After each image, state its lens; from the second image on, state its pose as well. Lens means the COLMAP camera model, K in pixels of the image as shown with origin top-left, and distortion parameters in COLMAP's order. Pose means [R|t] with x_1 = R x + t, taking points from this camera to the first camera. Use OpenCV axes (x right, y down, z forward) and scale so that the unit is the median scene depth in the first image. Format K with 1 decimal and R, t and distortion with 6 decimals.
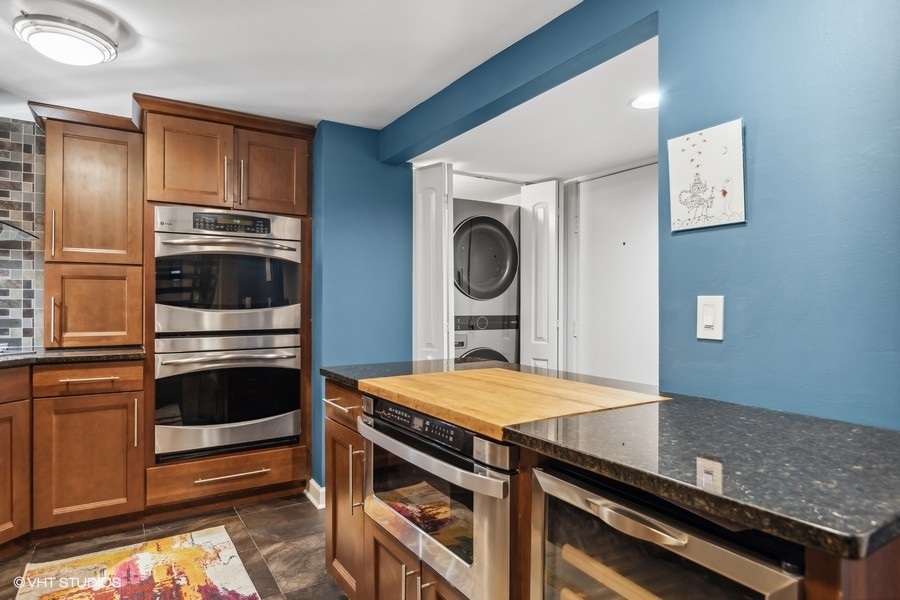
lens RADIAL K [[518.8, 0, 450.5], [0, 518.8, 303.3], [0, 0, 1]] dist [-0.004325, -0.000966]
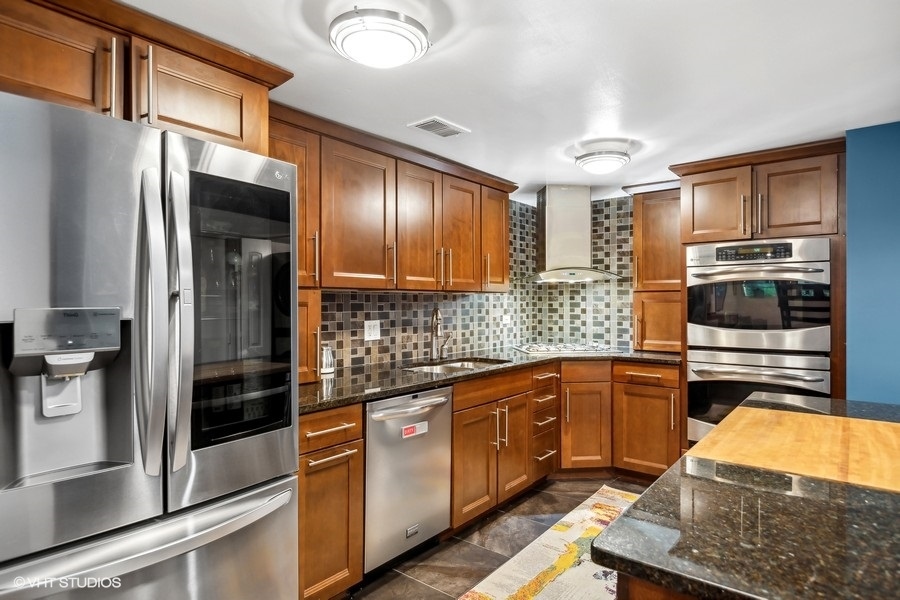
lens RADIAL K [[518.8, 0, 450.5], [0, 518.8, 300.9], [0, 0, 1]] dist [-0.004325, -0.000966]
pose [[0.322429, -0.002211, -0.946591, 0.450864], [-0.001101, 0.999996, -0.002711, -0.048174], [0.946593, 0.001917, 0.322426, 0.027034]]
